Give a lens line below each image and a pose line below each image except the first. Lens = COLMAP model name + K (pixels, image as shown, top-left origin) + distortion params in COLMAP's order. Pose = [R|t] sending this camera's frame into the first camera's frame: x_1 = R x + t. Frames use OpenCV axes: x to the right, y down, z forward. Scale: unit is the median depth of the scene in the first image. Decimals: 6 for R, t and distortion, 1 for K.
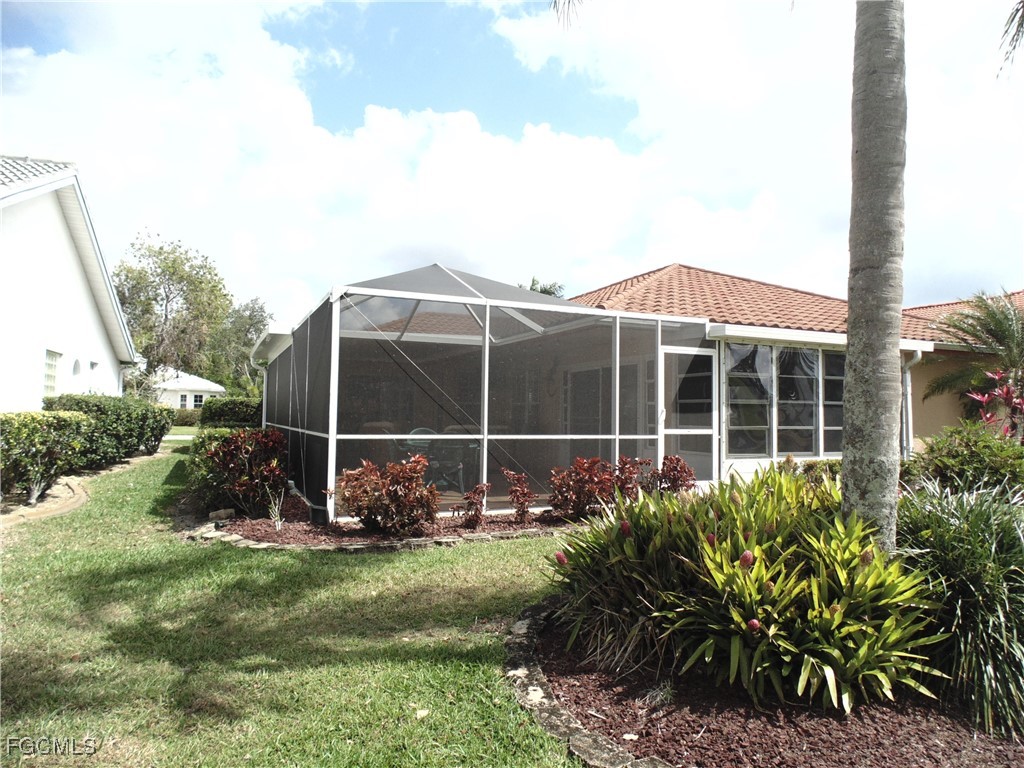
lens RADIAL K [[678.1, 0, 511.9], [0, 678.1, 385.1], [0, 0, 1]] dist [-0.014509, -0.000692]
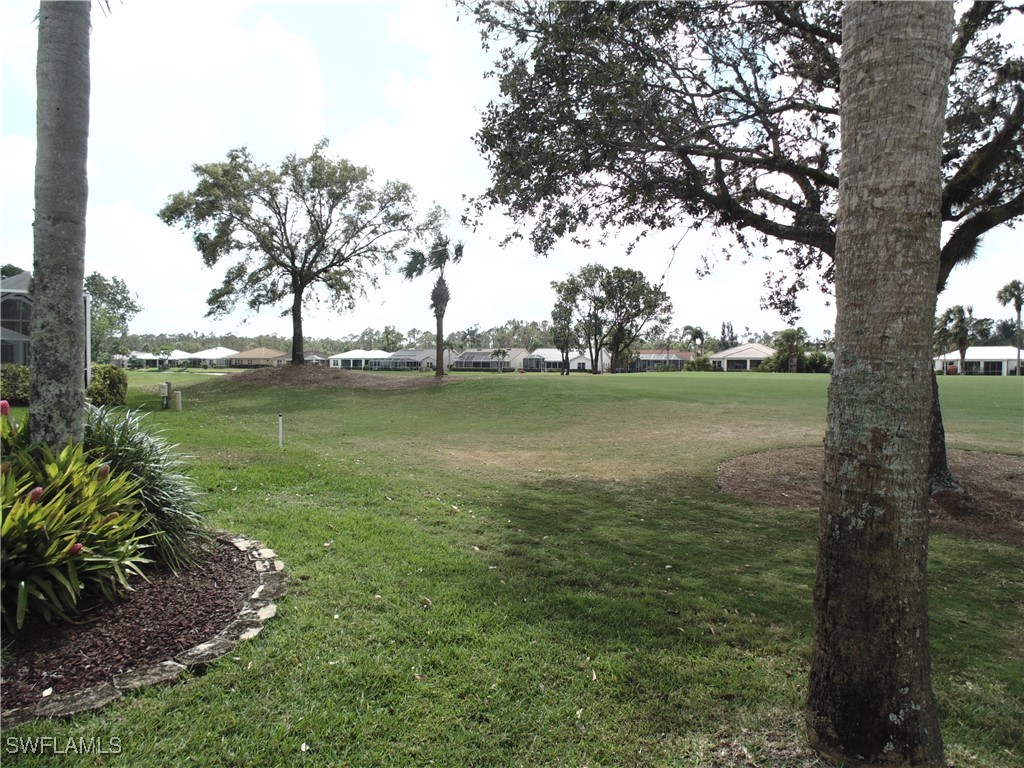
lens RADIAL K [[678.1, 0, 512.3], [0, 678.1, 380.7], [0, 0, 1]] dist [-0.014509, -0.000692]
pose [[-0.141160, -0.032868, 0.989441, -0.691388], [-0.056182, 0.998104, 0.025141, 0.020561], [-0.988391, -0.052040, -0.142739, 0.425365]]
